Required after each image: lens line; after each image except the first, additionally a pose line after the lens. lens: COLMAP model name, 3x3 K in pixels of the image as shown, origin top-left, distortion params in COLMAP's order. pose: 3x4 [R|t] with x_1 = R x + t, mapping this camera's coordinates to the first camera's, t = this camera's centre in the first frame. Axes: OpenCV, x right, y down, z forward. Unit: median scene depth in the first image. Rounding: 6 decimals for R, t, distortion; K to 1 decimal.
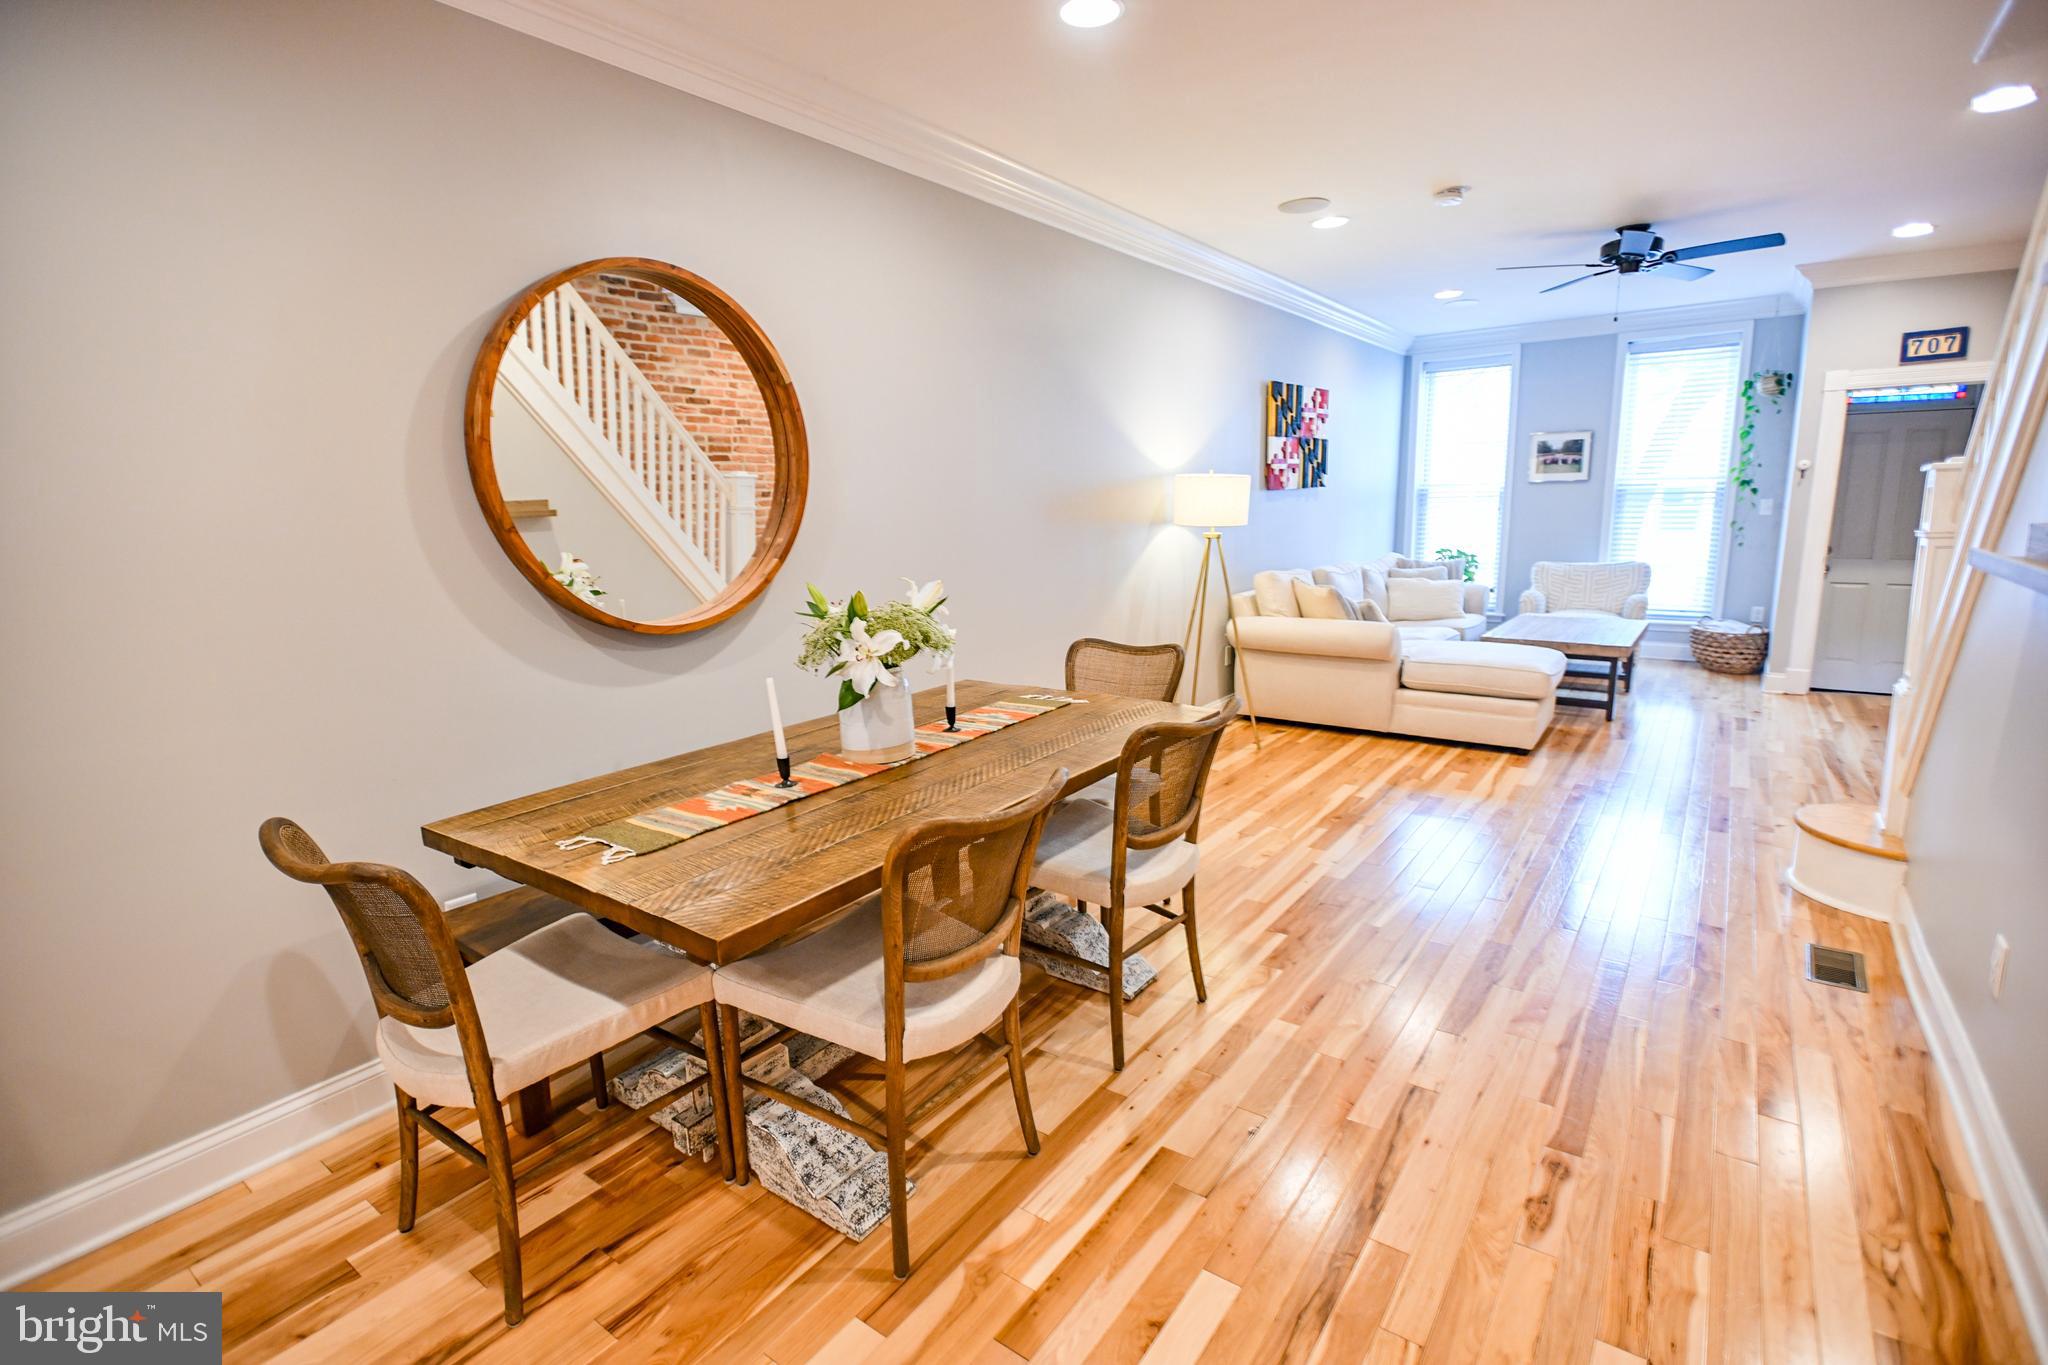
lens RADIAL K [[961.5, 0, 1031.7], [0, 961.5, 681.0], [0, 0, 1]] dist [-0.008515, -0.001994]
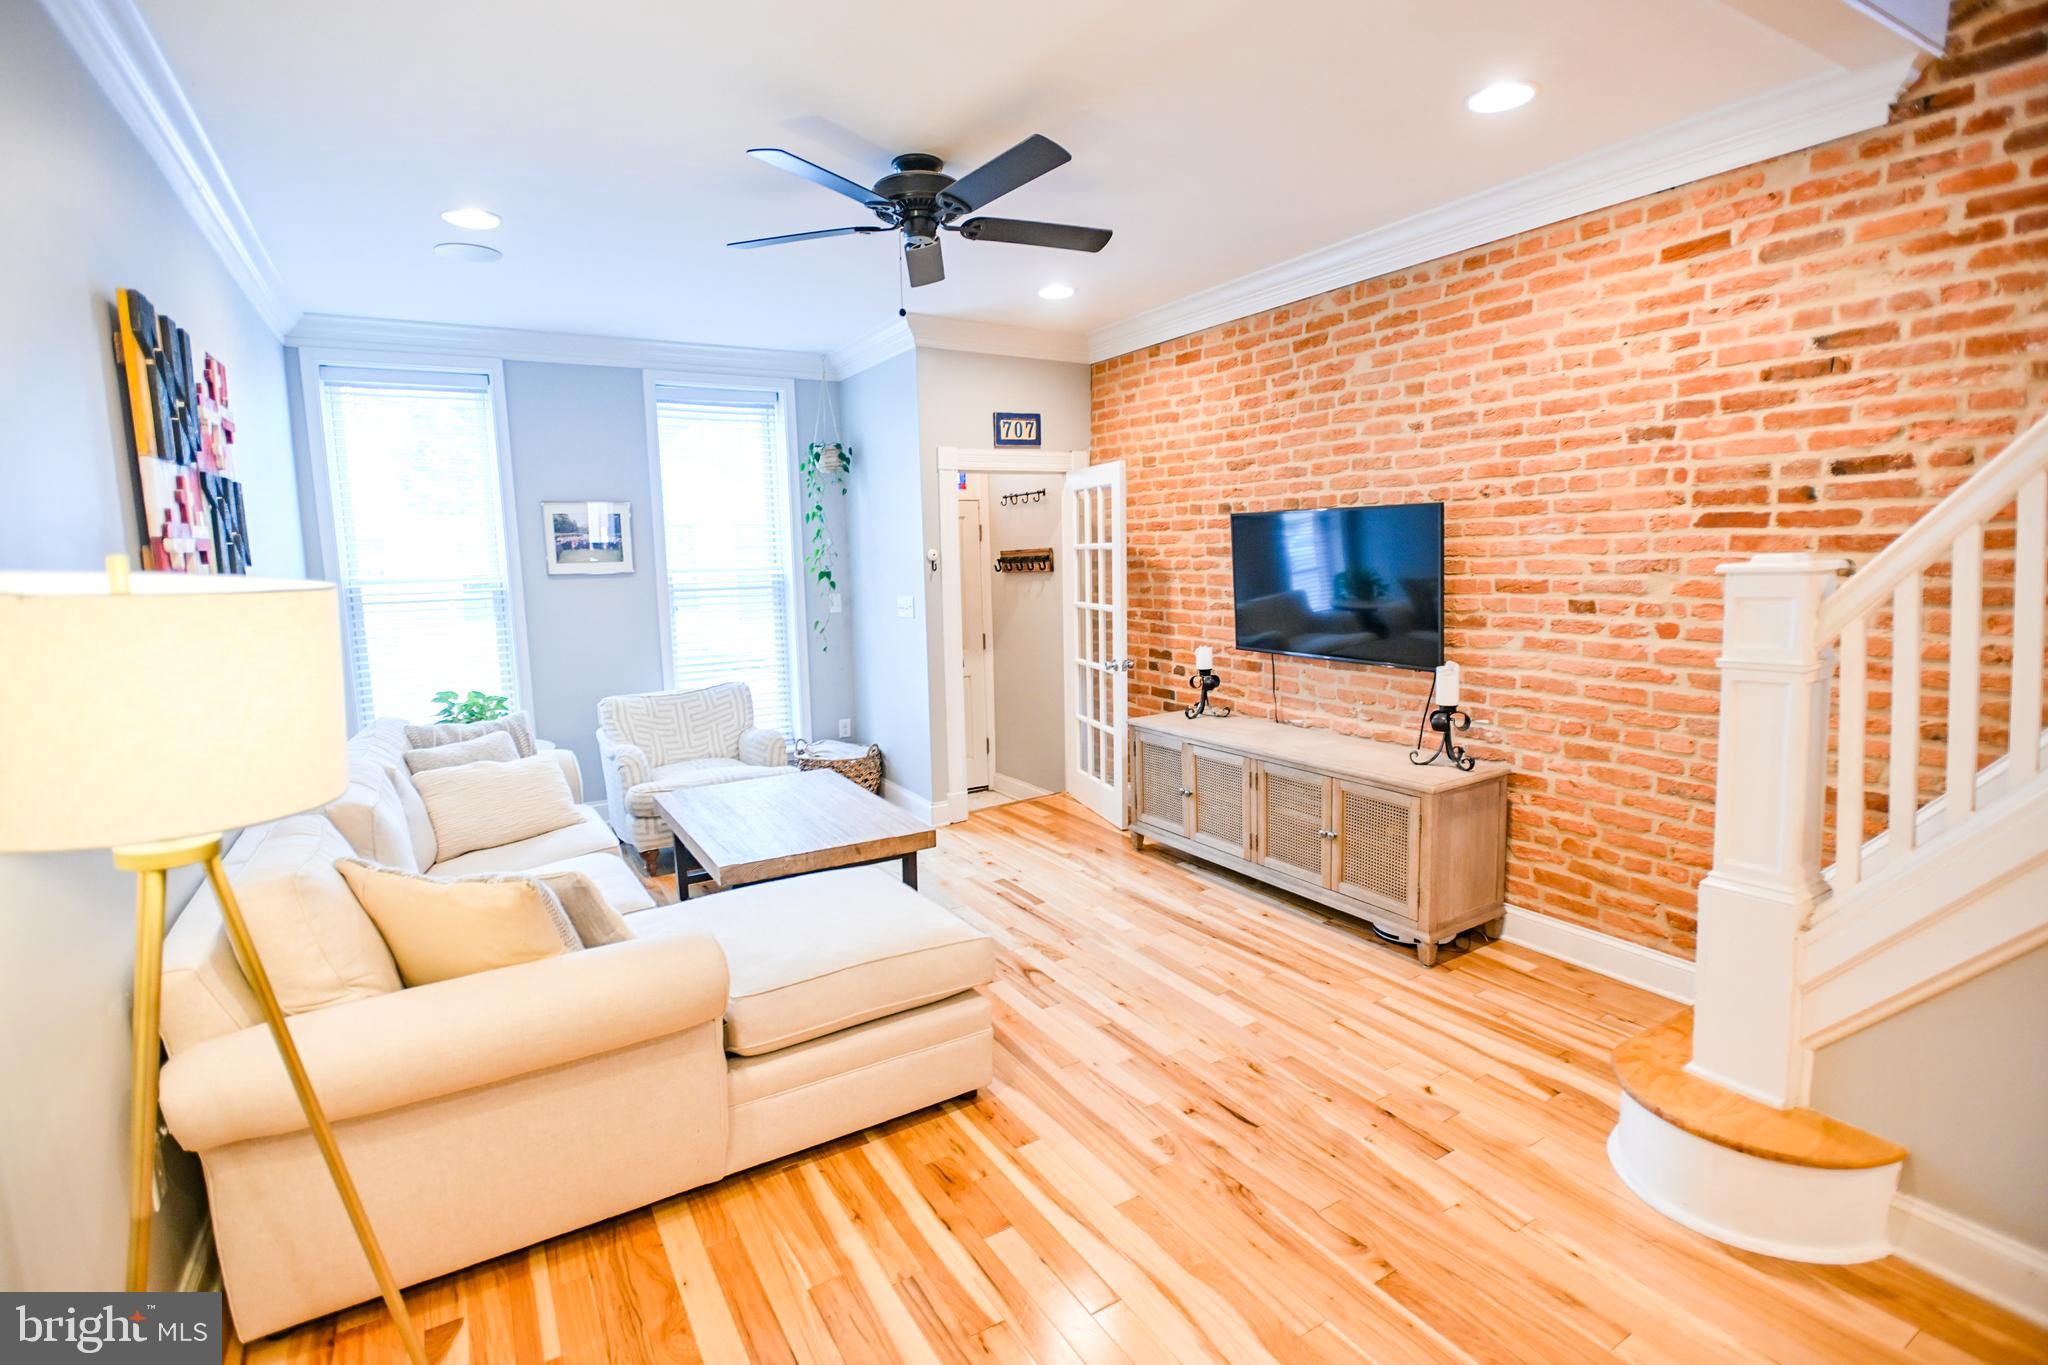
lens RADIAL K [[961.5, 0, 1022.6], [0, 961.5, 681.6], [0, 0, 1]] dist [-0.008515, -0.001994]
pose [[0.388136, -0.109179, 0.915112, 0.054425], [0.185962, 0.981812, 0.038263, -0.131572], [-0.902645, 0.155325, 0.401380, 0.592589]]
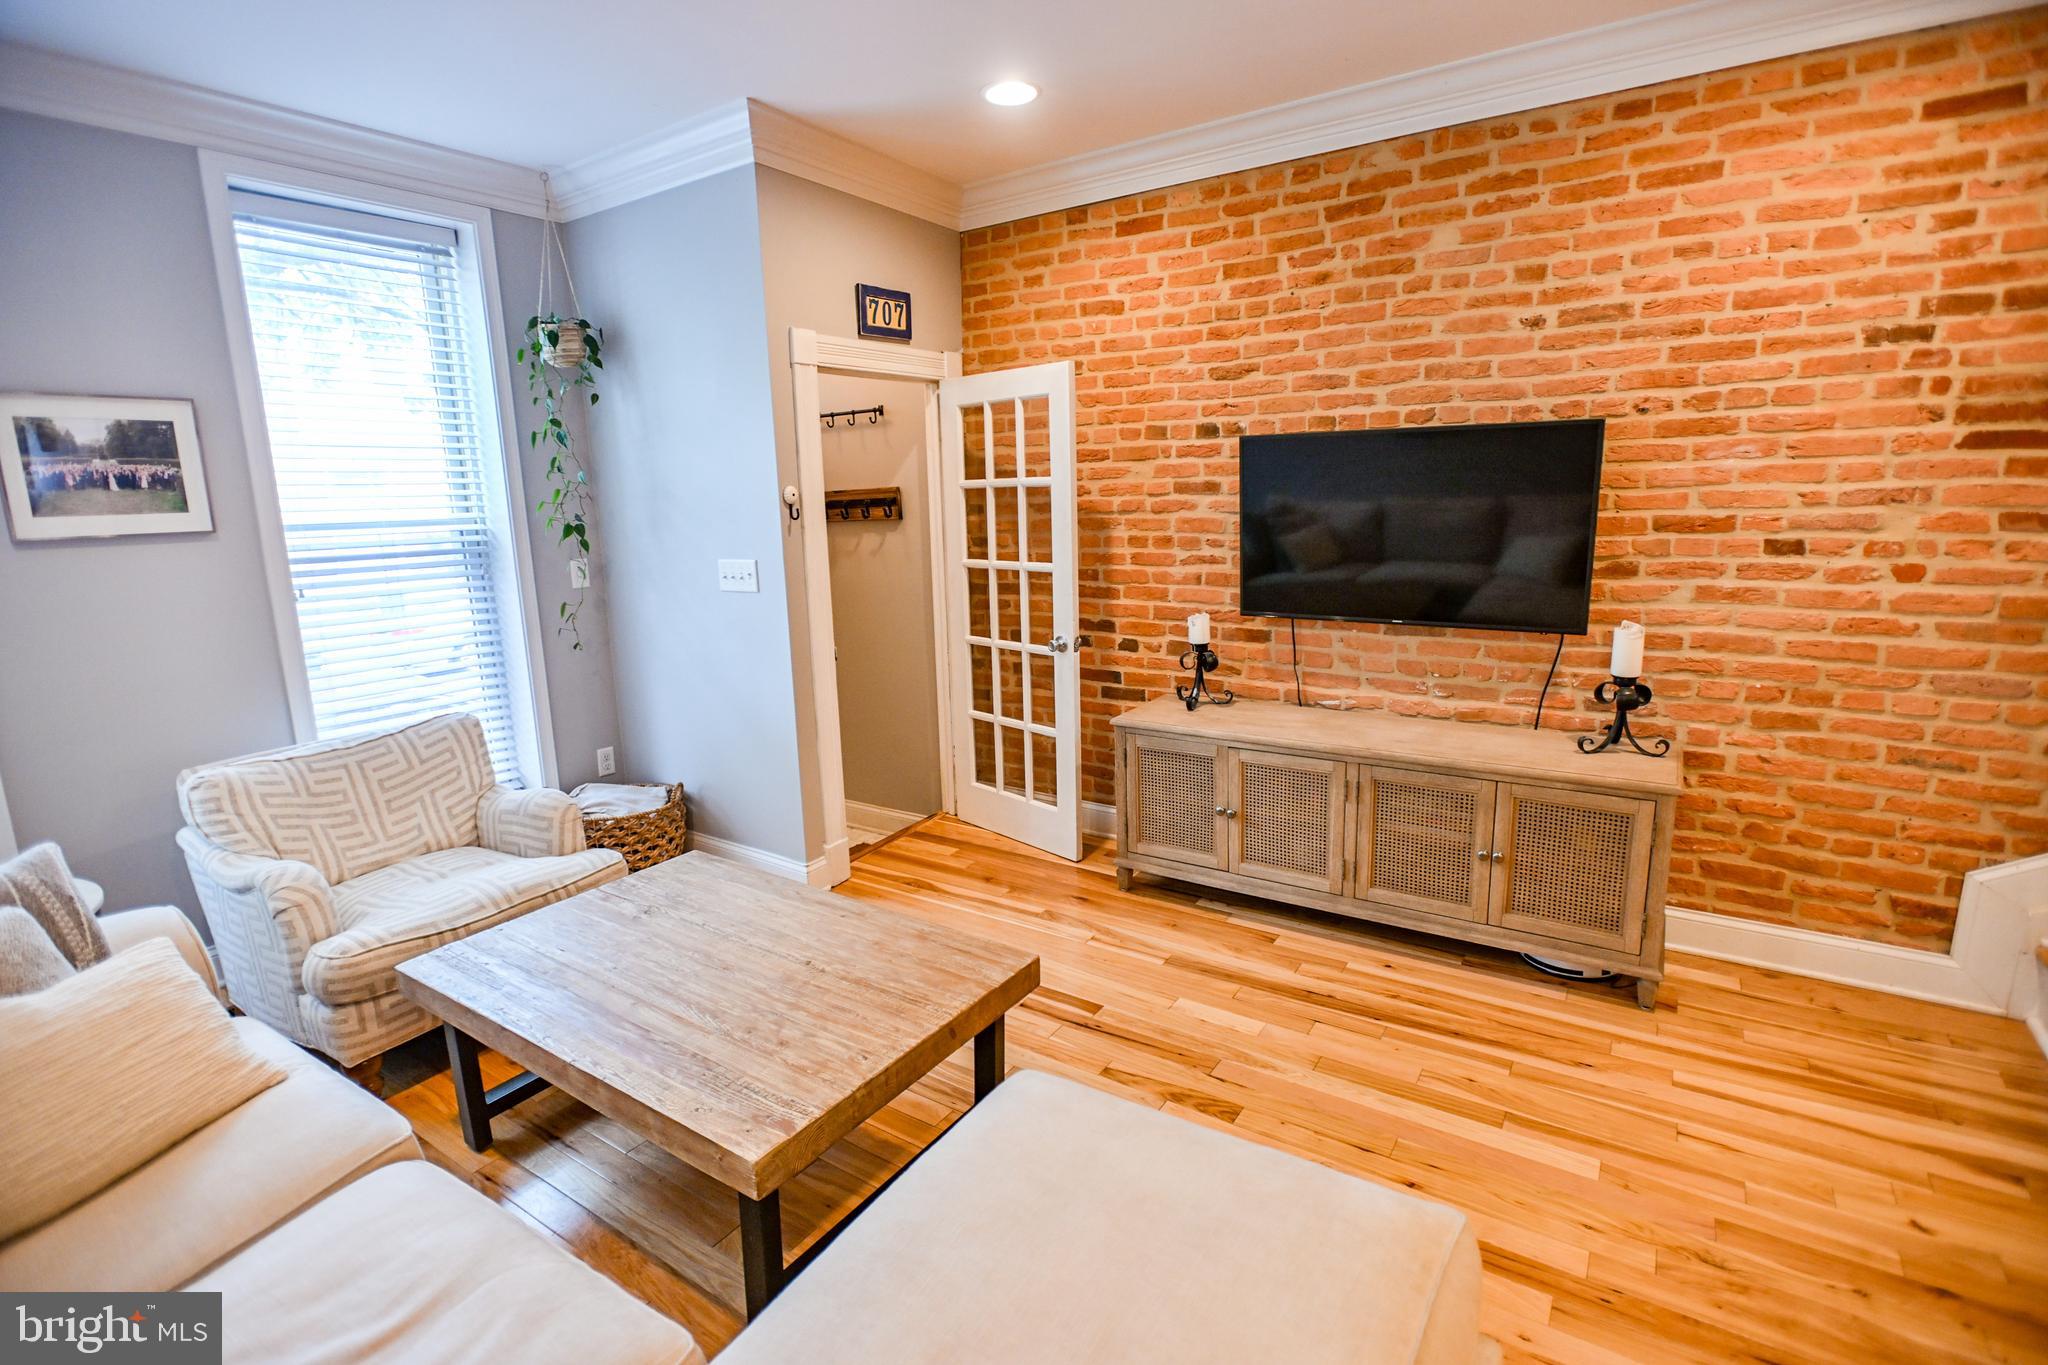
lens RADIAL K [[961.5, 0, 1028.3], [0, 961.5, 678.3], [0, 0, 1]] dist [-0.008515, -0.001994]
pose [[-0.037407, -0.166209, 0.985381, 0.233911], [0.215024, 0.961634, 0.170366, -0.184907], [-0.975892, 0.218253, -0.000233, 0.867011]]
